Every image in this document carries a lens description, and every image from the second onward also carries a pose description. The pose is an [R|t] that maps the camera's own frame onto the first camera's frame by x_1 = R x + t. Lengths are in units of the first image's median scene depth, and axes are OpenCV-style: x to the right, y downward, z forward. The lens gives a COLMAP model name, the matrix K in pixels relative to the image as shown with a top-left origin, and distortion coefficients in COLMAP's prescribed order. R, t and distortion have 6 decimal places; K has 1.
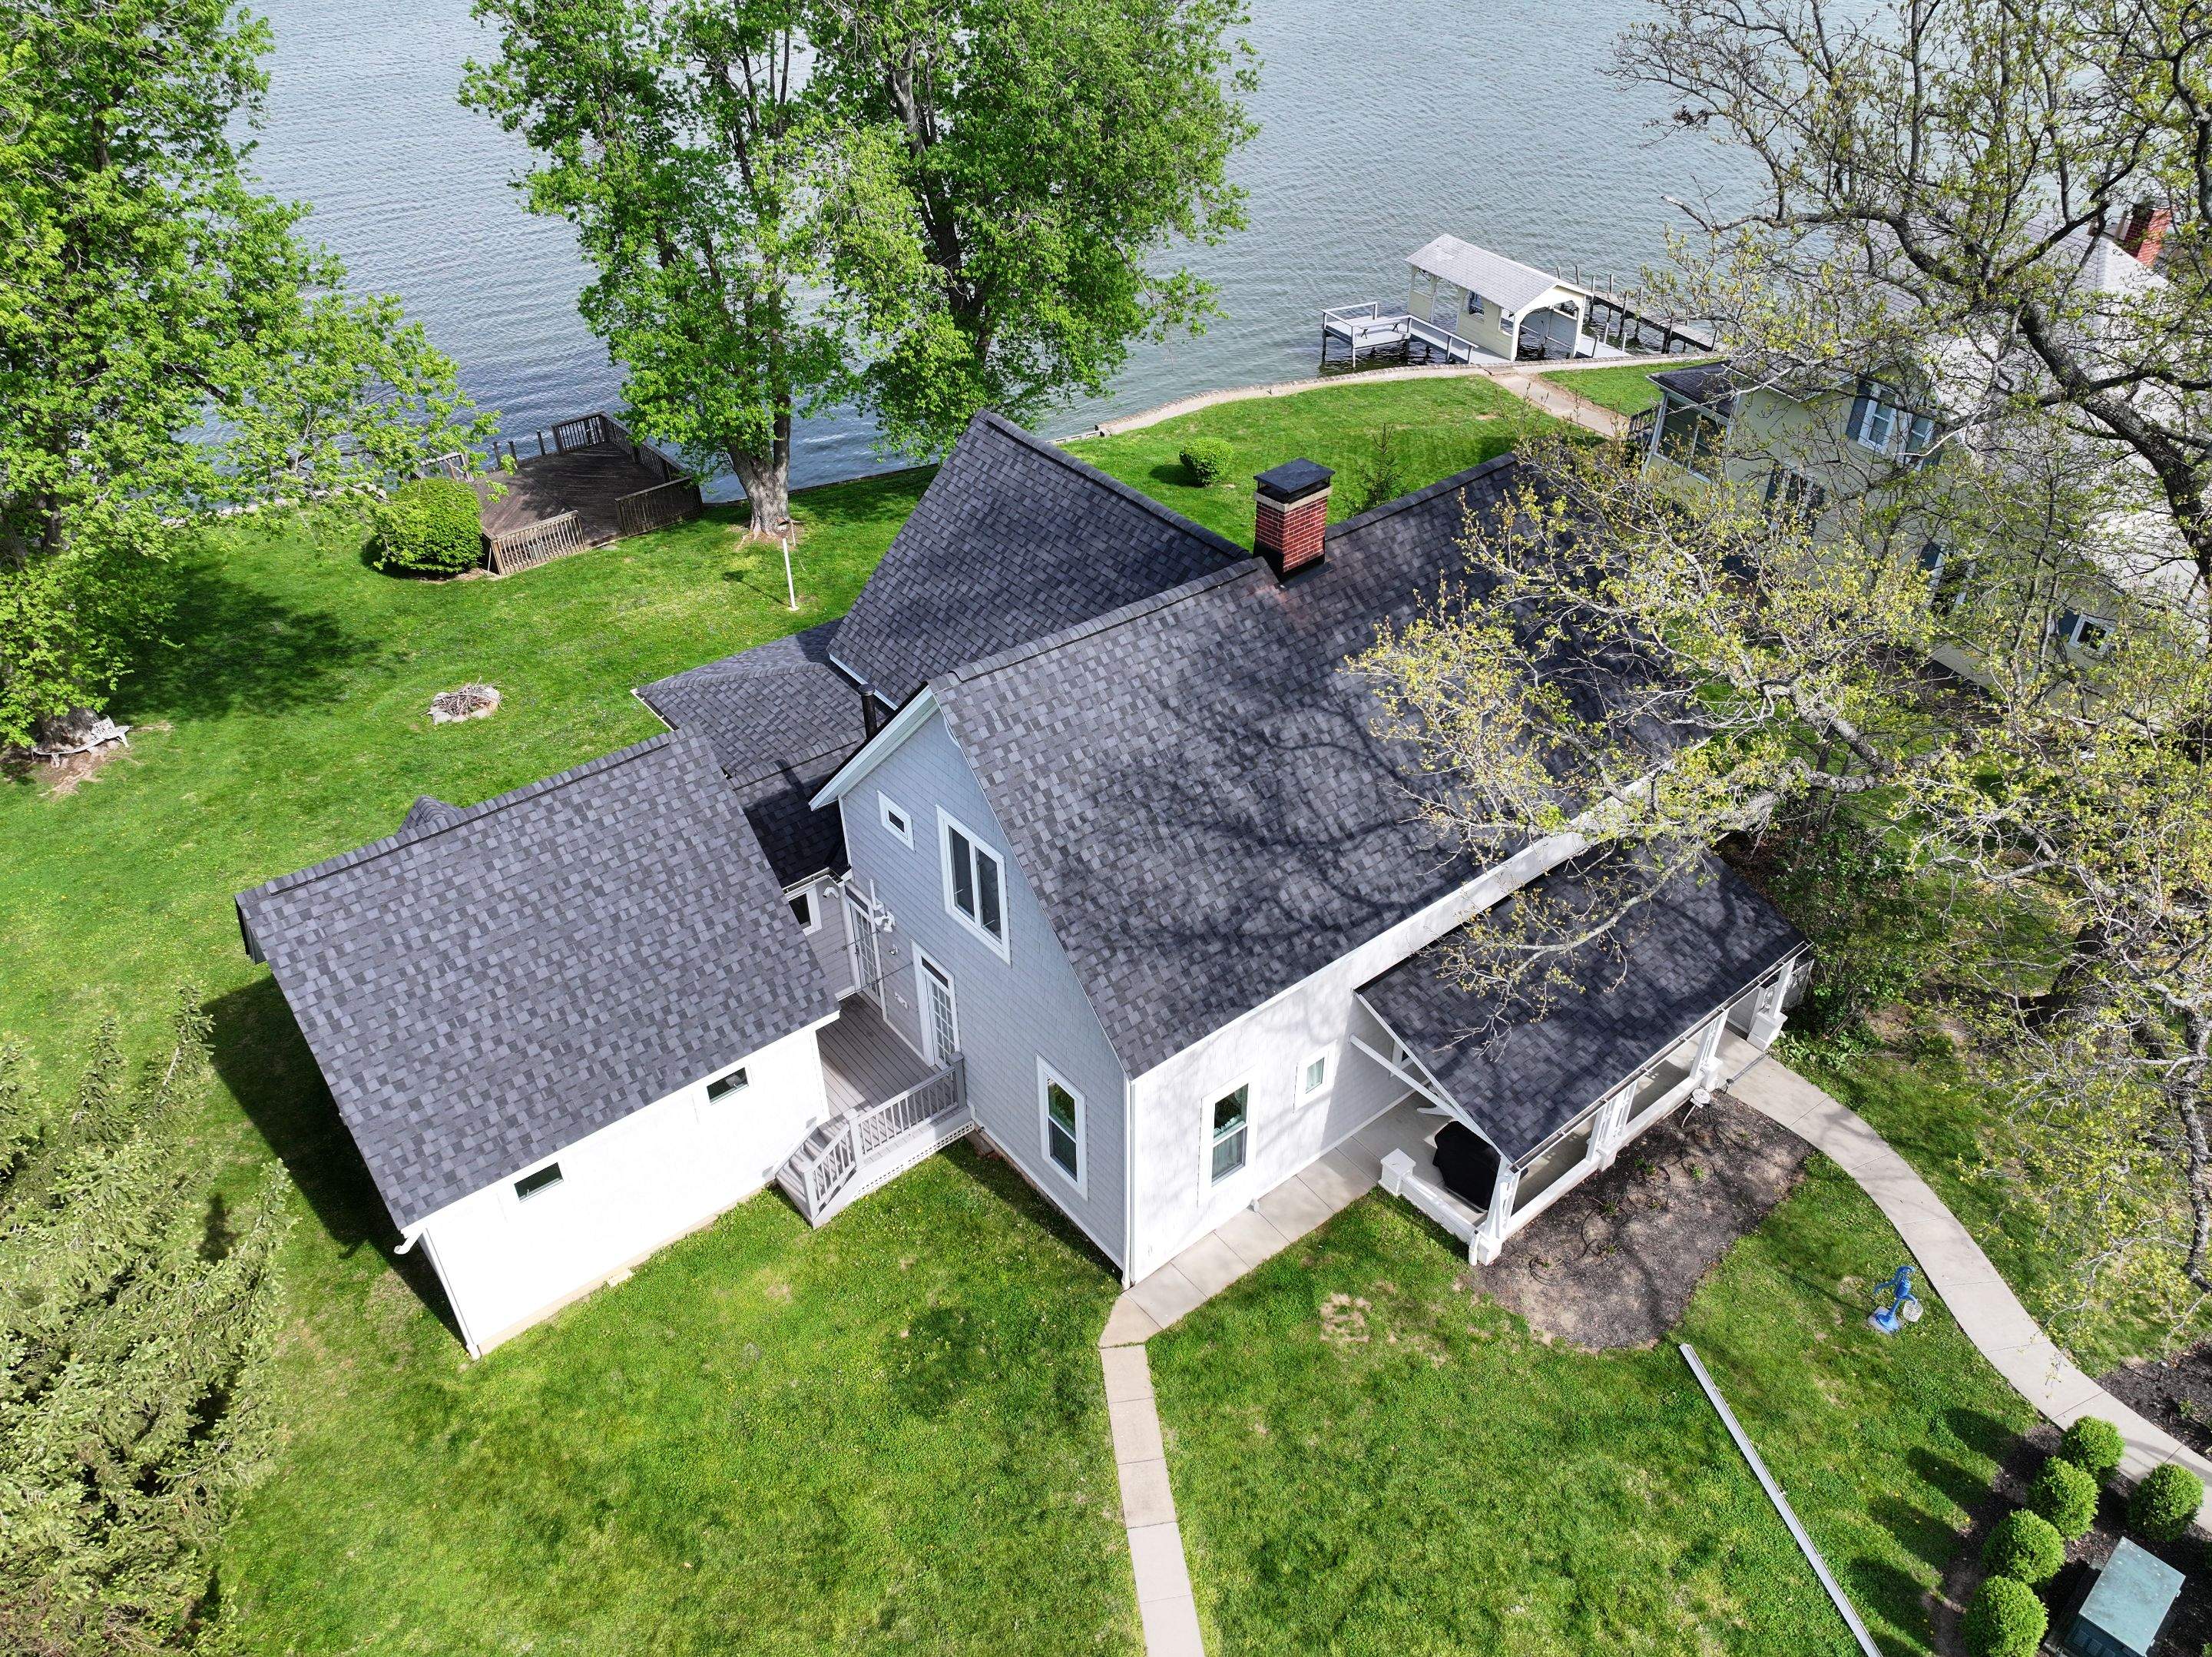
lens RADIAL K [[1557.1, 0, 1113.1], [0, 1557.1, 819.3], [0, 0, 1]] dist [0.002627, 0.006560]
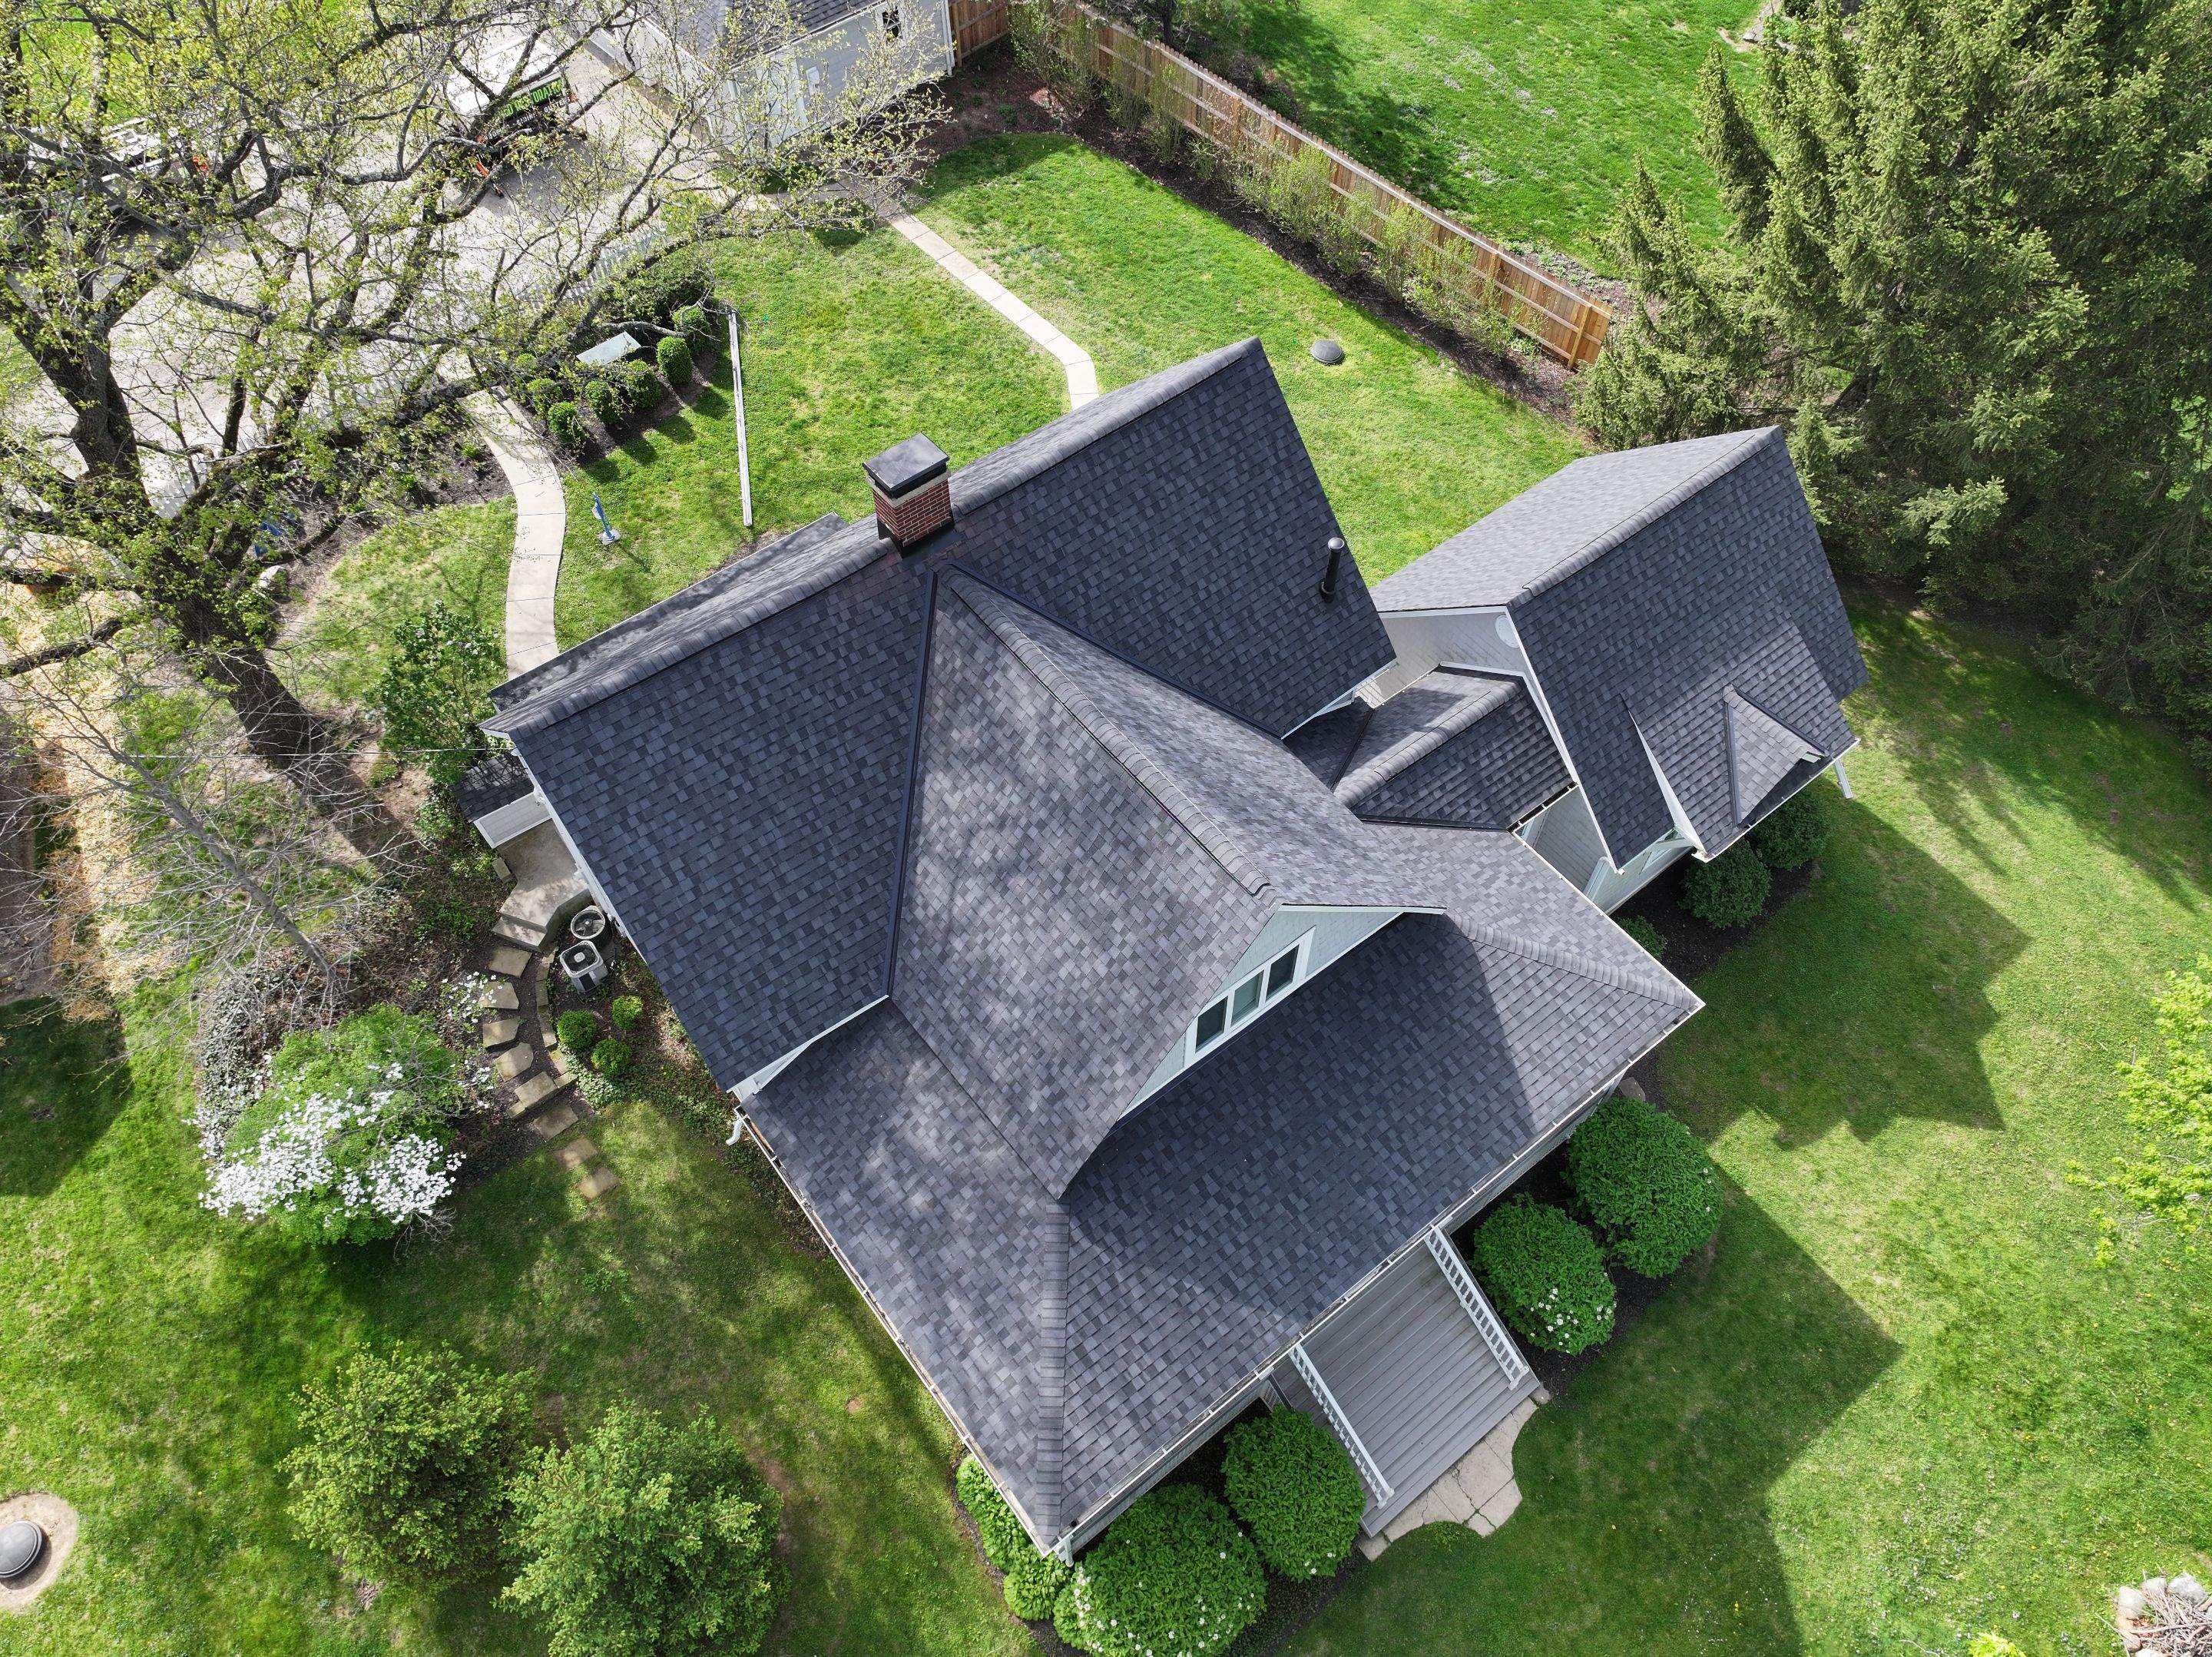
lens RADIAL K [[1557.1, 0, 1113.1], [0, 1557.1, 819.3], [0, 0, 1]] dist [0.002627, 0.006560]
pose [[-0.999737, -0.012416, 0.019259, -0.031544], [0.019754, -0.041069, 0.998961, -1.157839], [-0.011612, 0.999079, 0.041303, 1.157158]]
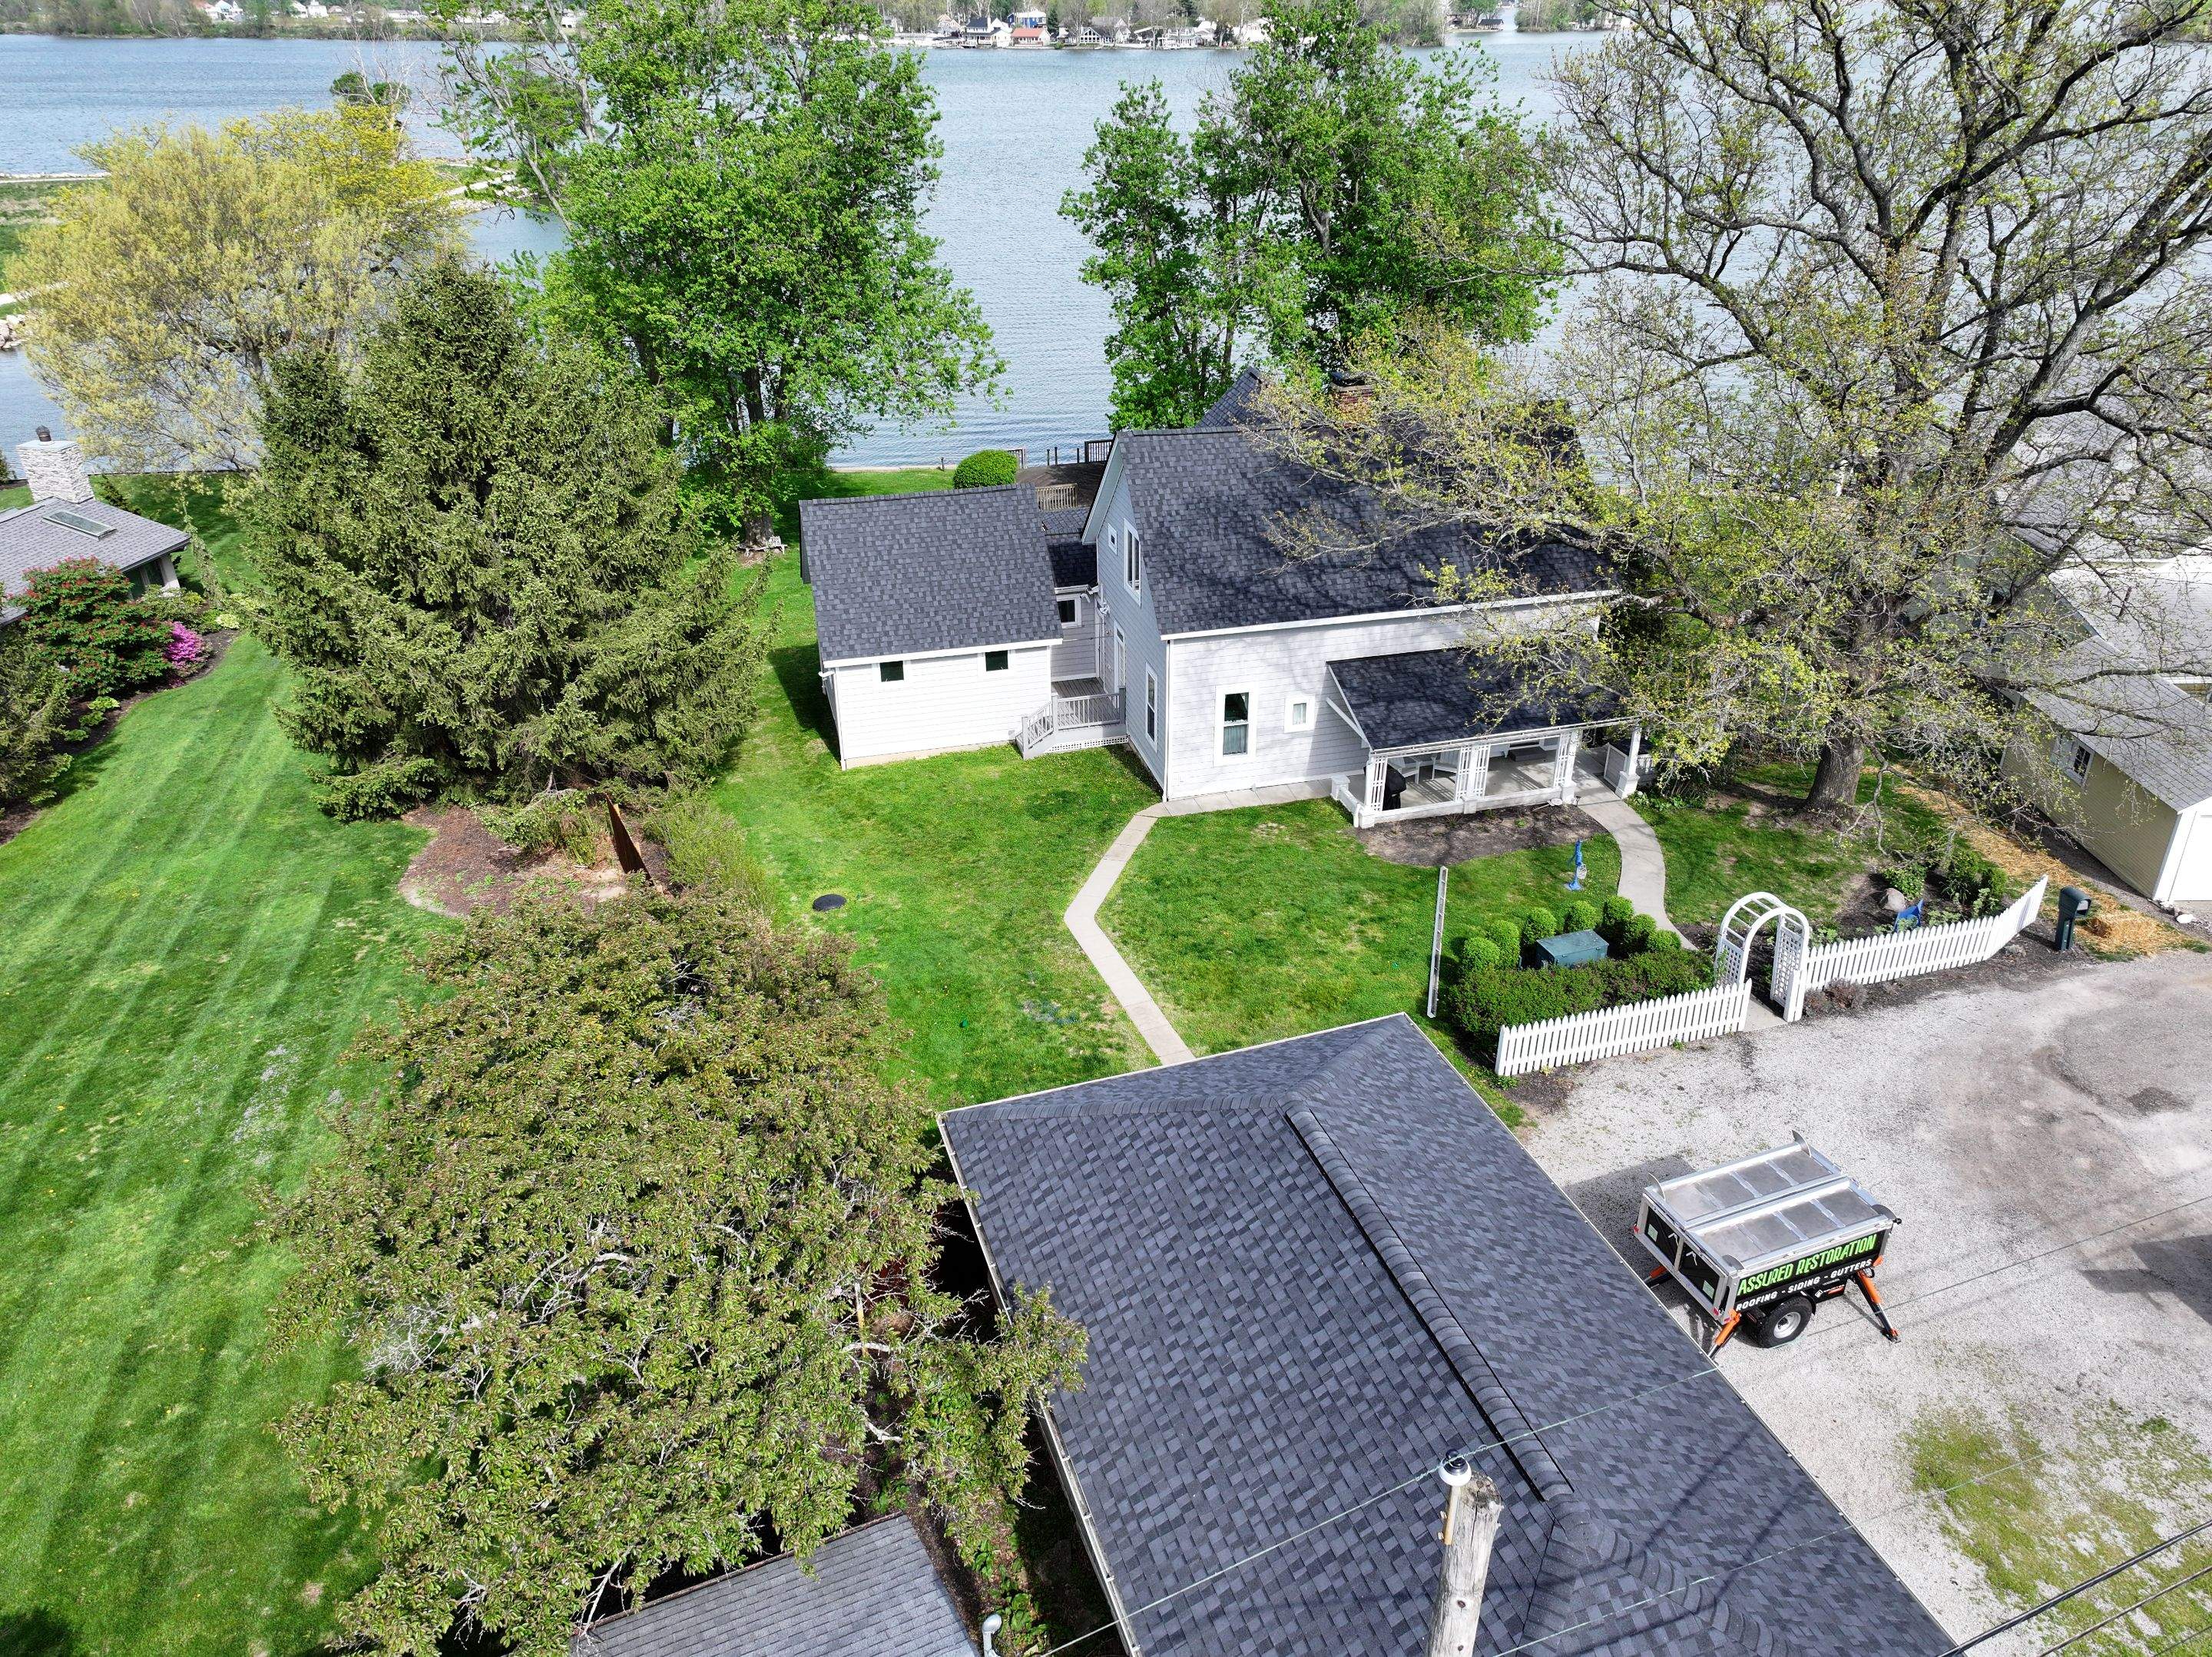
lens RADIAL K [[1550.3, 0, 1113.5], [0, 1550.3, 816.8], [0, 0, 1]] dist [-0.000190, 0.021647]
pose [[0.911045, 0.196093, -0.362690, 0.605684], [-0.244313, 0.965344, -0.091768, 0.498109], [0.332126, 0.172215, 0.927381, -0.662194]]
